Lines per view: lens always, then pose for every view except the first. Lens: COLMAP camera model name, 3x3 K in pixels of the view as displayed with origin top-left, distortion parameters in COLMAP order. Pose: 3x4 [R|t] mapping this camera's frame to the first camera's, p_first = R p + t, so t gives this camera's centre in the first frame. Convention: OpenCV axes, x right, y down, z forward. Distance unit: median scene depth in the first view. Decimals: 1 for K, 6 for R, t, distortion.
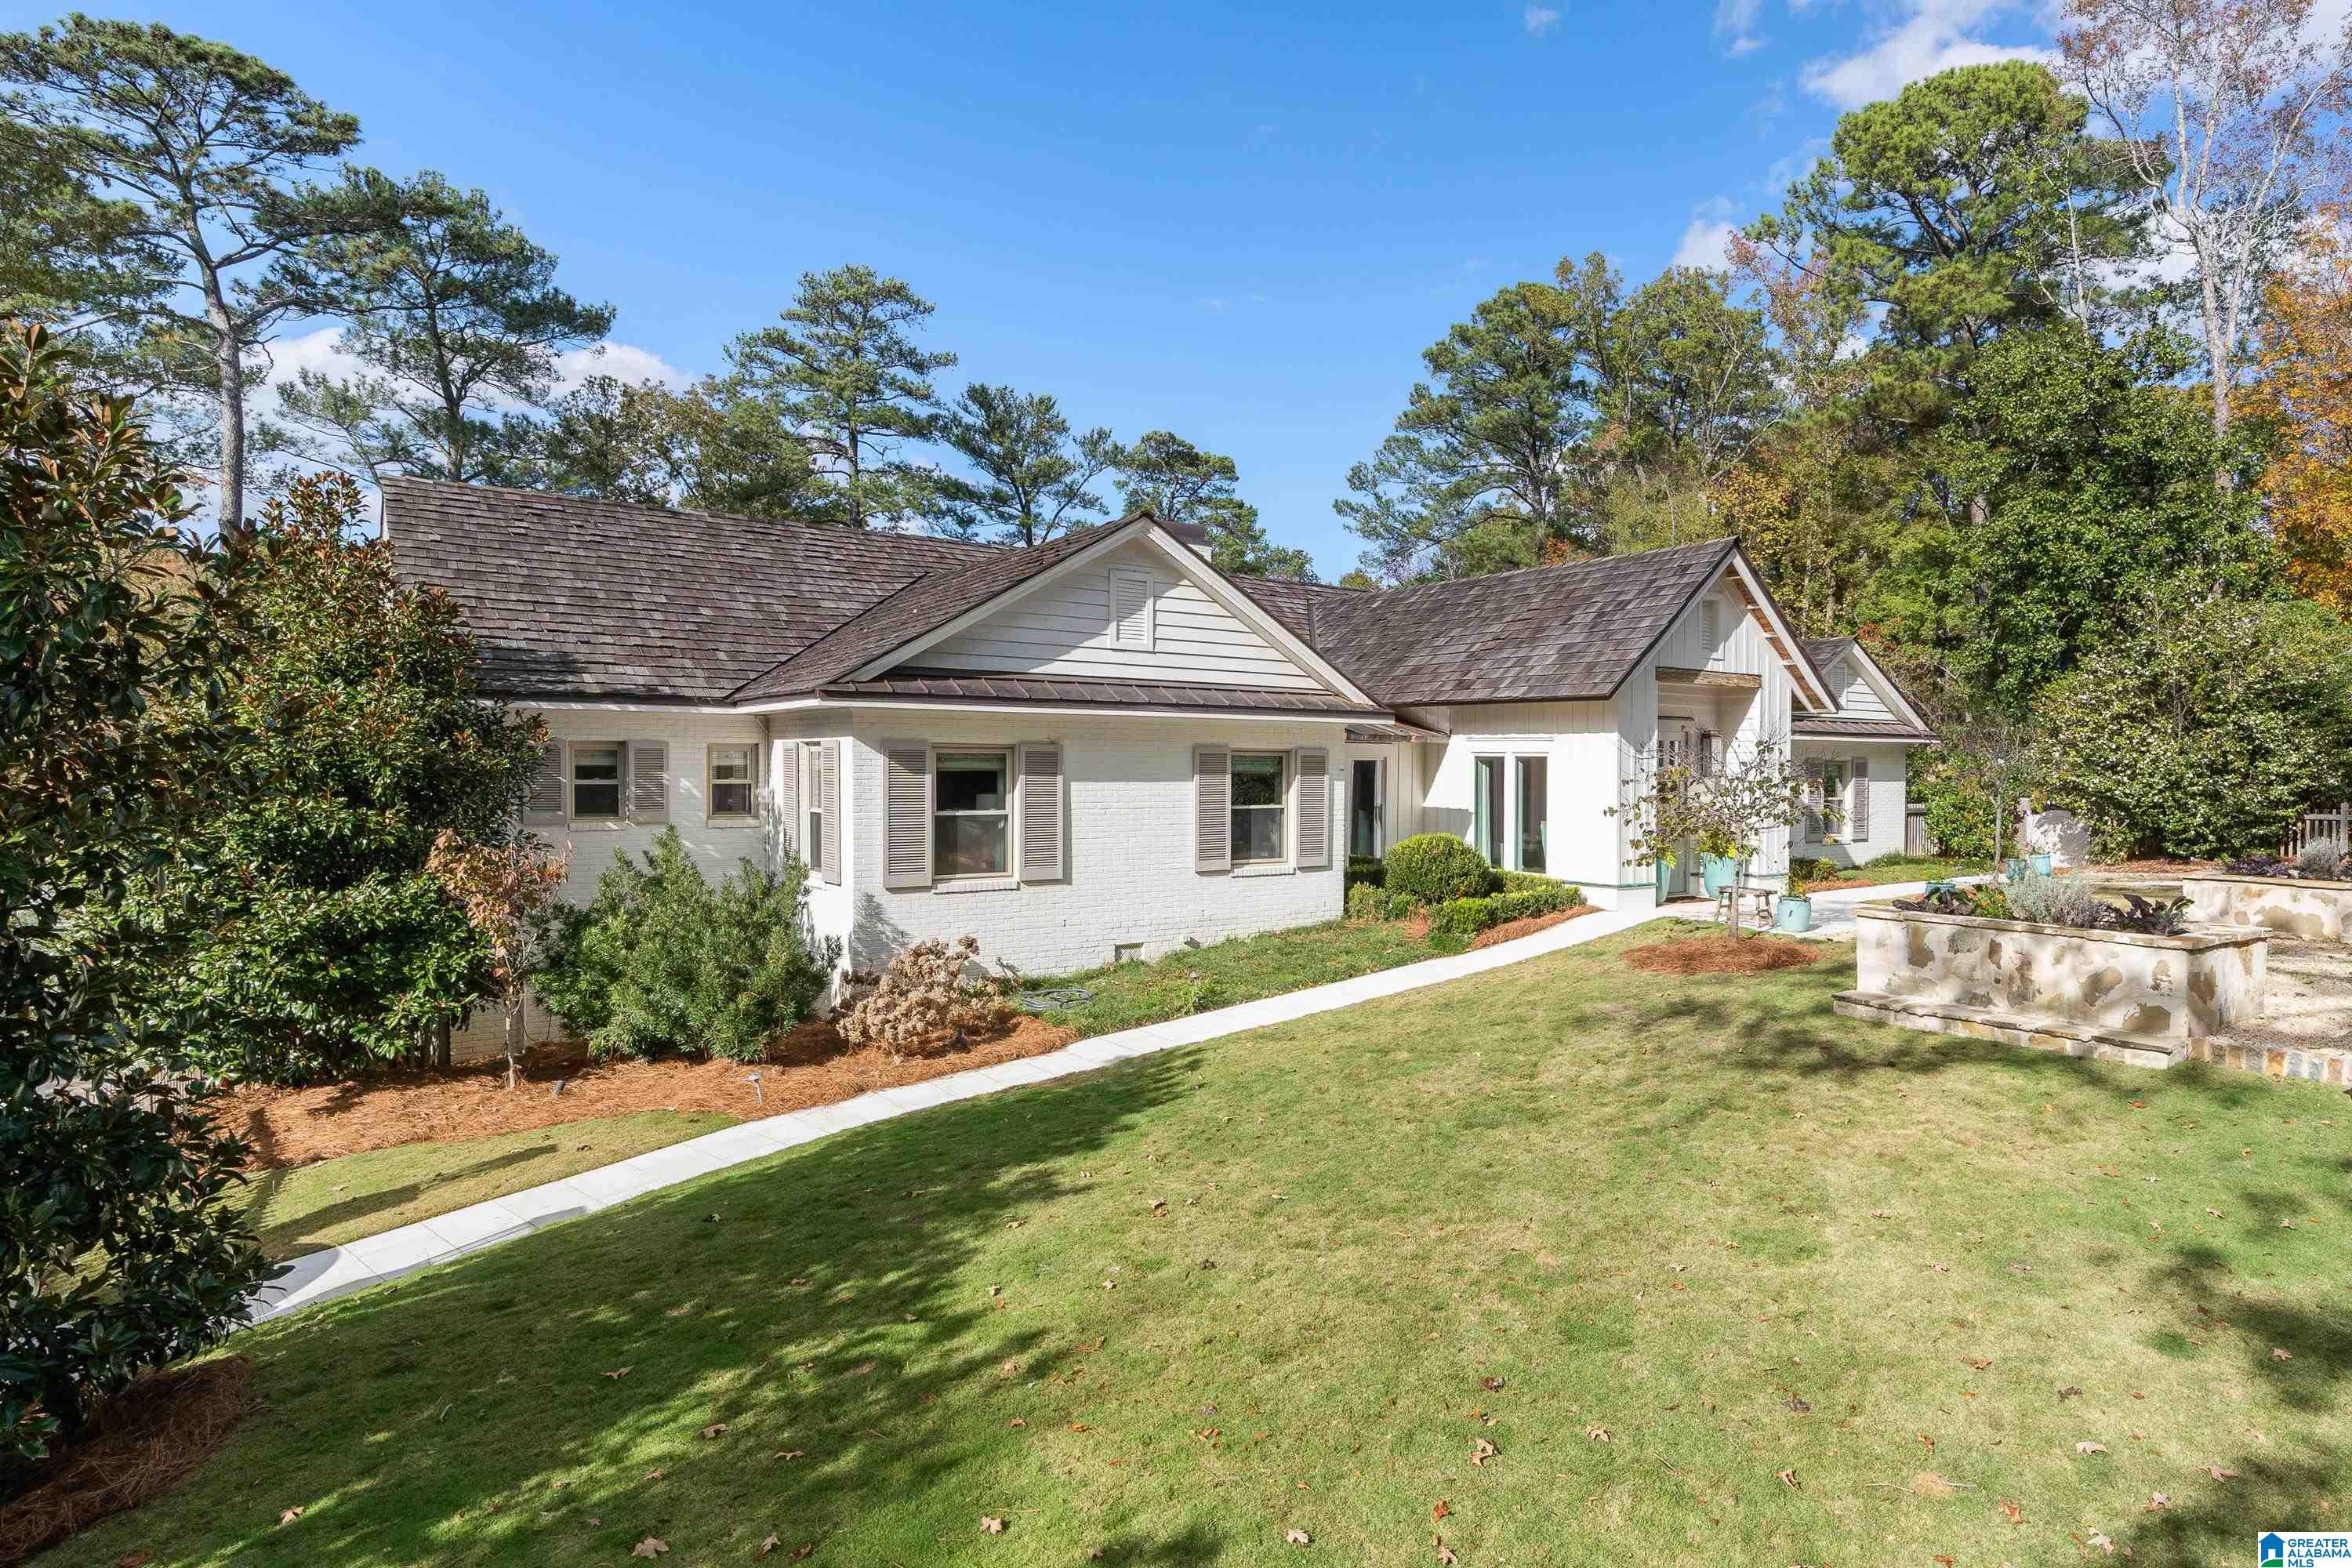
lens RADIAL K [[1335.6, 0, 1362.1], [0, 1335.6, 785.9], [0, 0, 1]] dist [-0.005200, -0.000401]
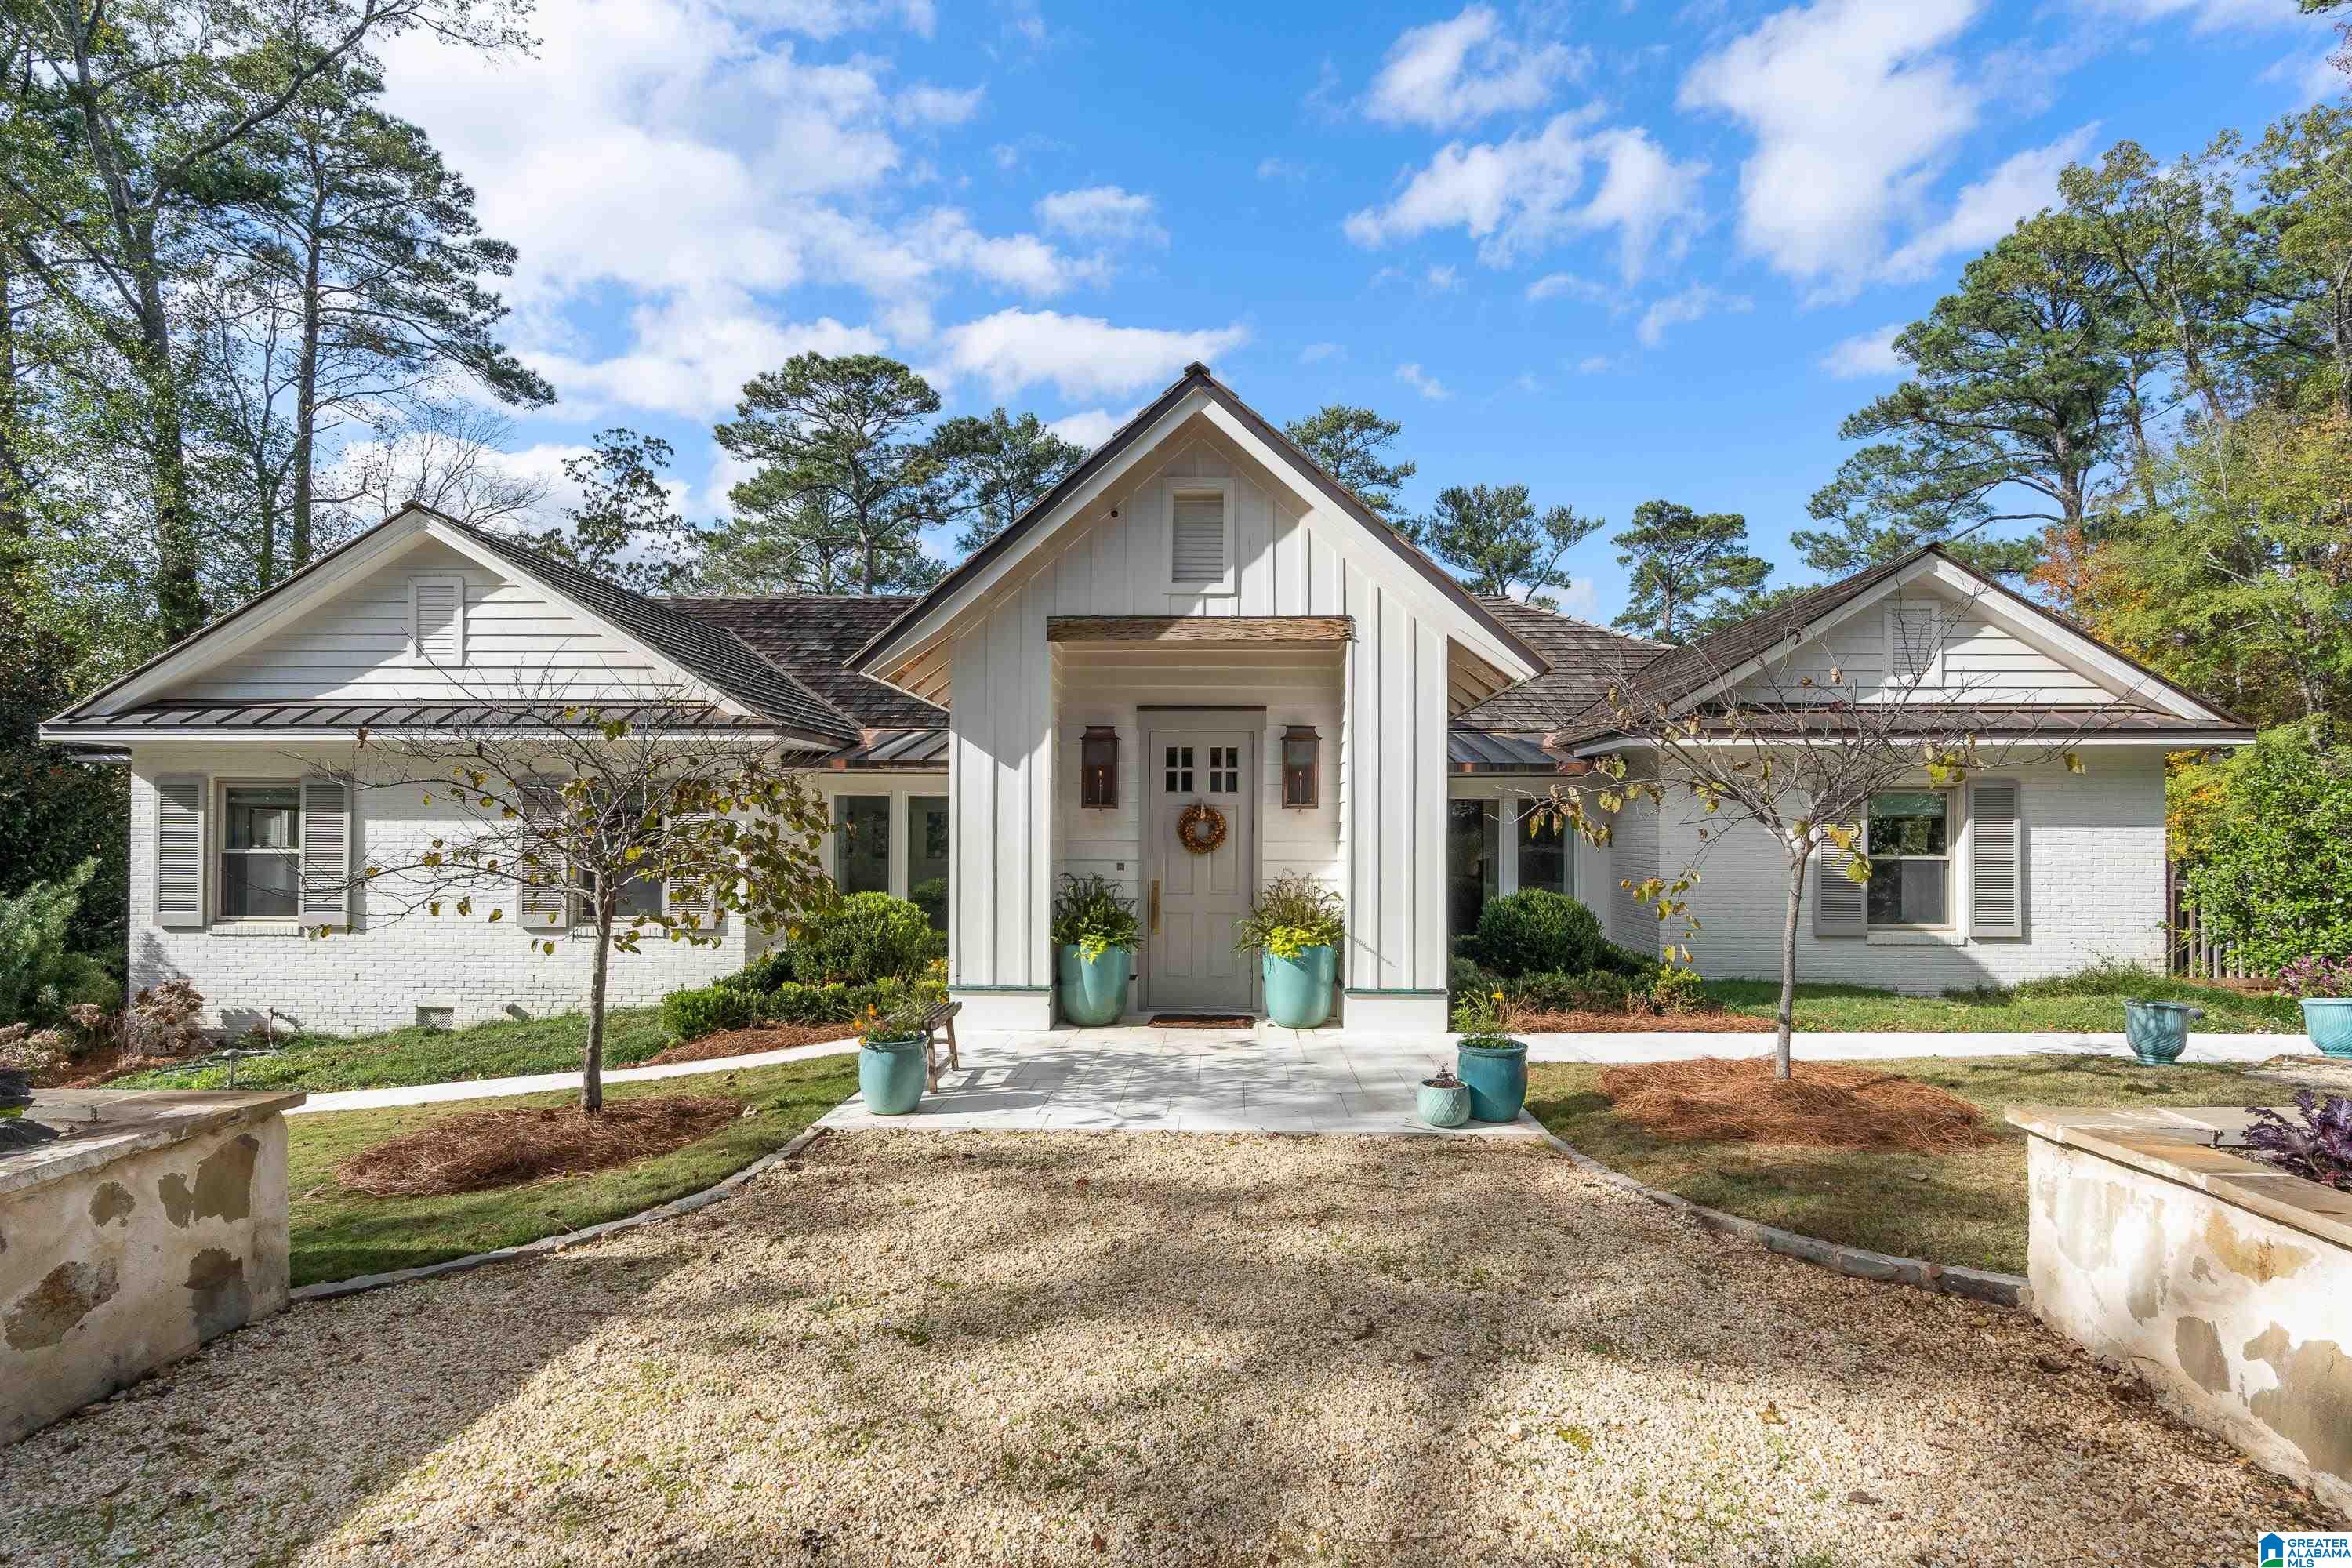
lens RADIAL K [[1123.3, 0, 1202.5], [0, 1123.3, 818.2], [0, 0, 1]] dist [-0.015204, 0.005535]
pose [[0.765808, -0.015093, -0.642892, 0.468463], [-0.007187, 0.999461, -0.032025, 0.011238], [0.643029, 0.029145, 0.765287, 0.532907]]
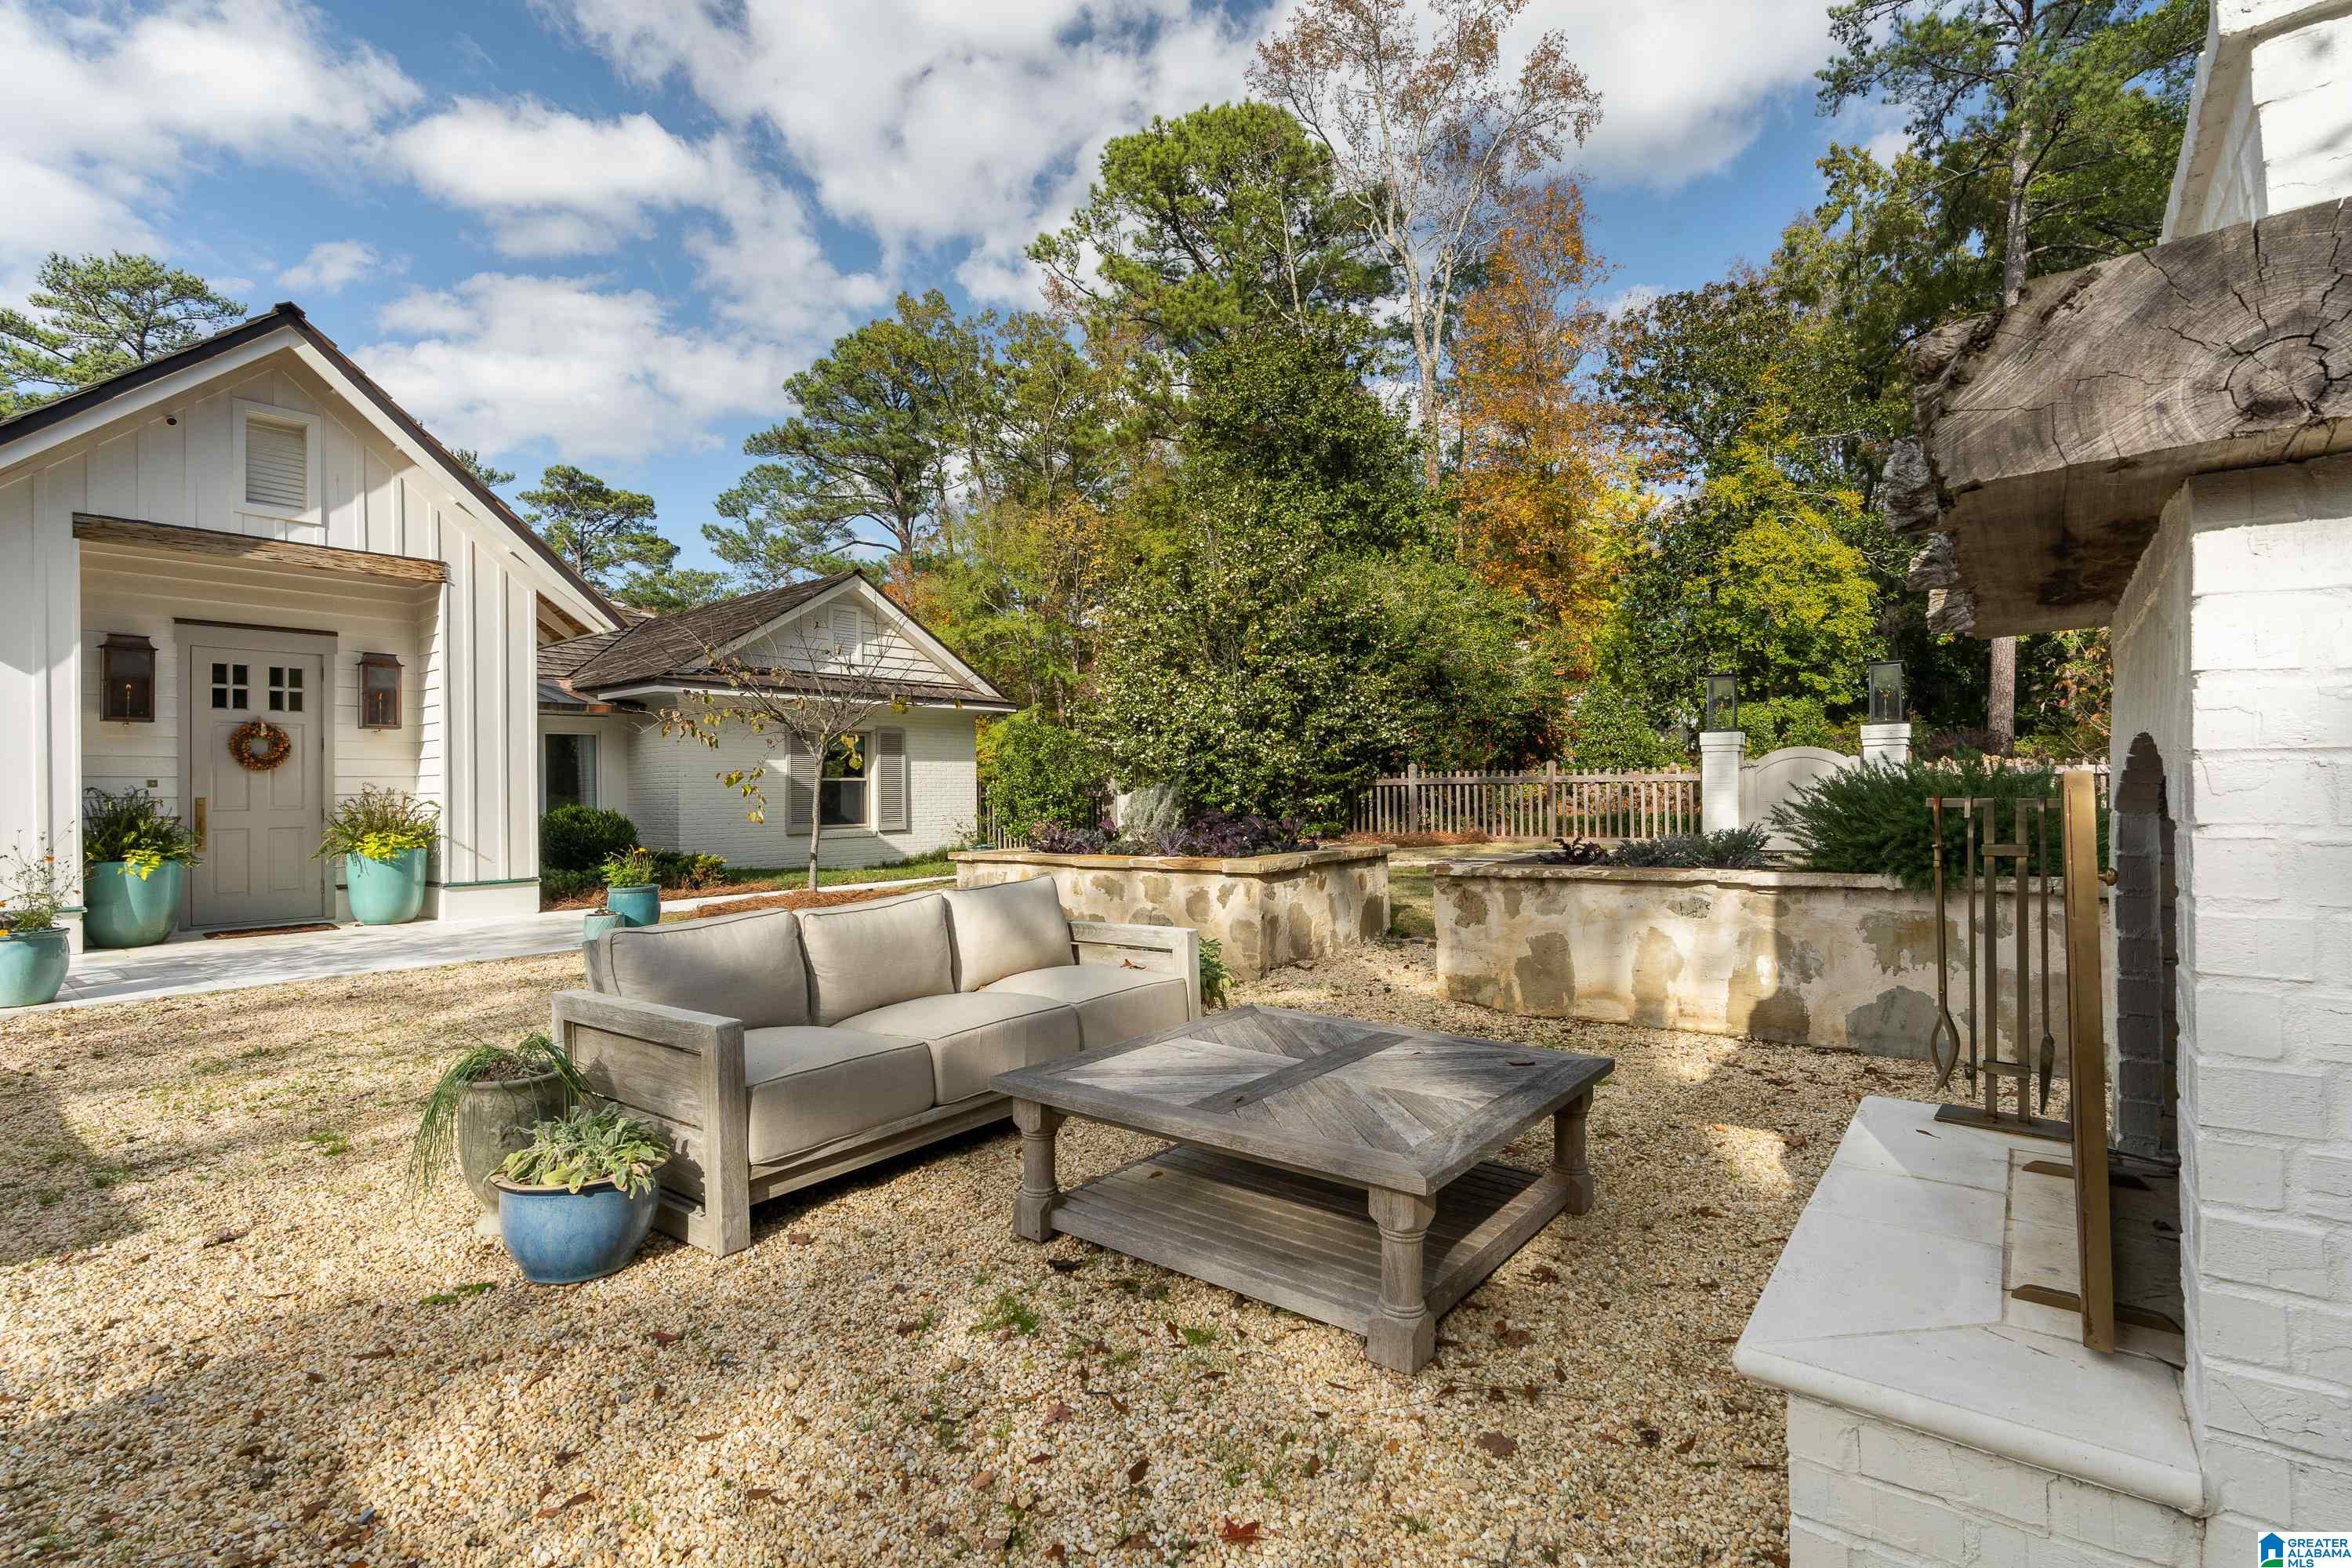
lens RADIAL K [[1078.3, 0, 1176.0], [0, 1078.3, 784.0], [0, 0, 1]] dist [-0.001982, -0.000094]
pose [[0.976219, -0.024179, 0.215433, 0.449862], [0.029541, 0.999328, -0.021702, 0.035724], [-0.214764, 0.027550, 0.976277, 0.377547]]
